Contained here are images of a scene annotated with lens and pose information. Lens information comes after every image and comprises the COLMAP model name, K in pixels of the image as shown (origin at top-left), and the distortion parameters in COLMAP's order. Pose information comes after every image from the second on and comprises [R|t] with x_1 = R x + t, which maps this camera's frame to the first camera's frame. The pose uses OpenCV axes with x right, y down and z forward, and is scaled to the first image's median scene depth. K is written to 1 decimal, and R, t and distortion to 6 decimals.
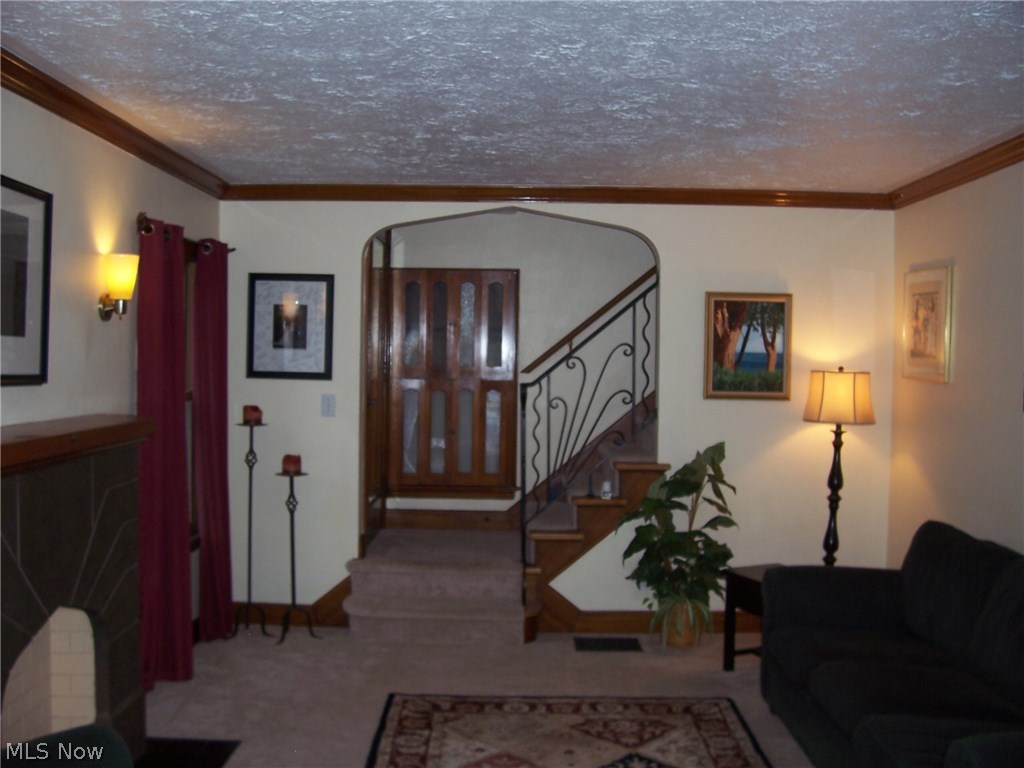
lens RADIAL K [[1011.6, 0, 513.0], [0, 1011.6, 380.8], [0, 0, 1]] dist [-0.120901, 0.000000]
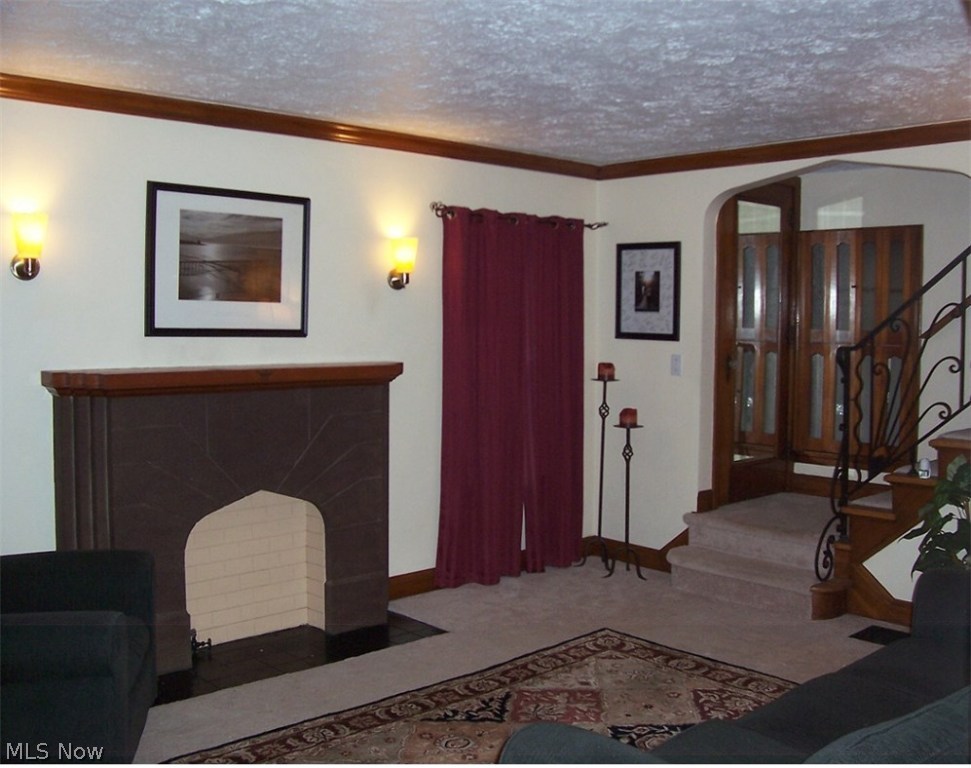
lens RADIAL K [[991.2, 0, 488.0], [0, 991.2, 386.2], [0, 0, 1]] dist [-0.078914, 0.000000]
pose [[0.704547, 0.042051, -0.708410, 0.432875], [-0.015977, 0.998930, 0.043406, 0.004691], [0.709477, -0.019264, 0.704465, 0.127376]]
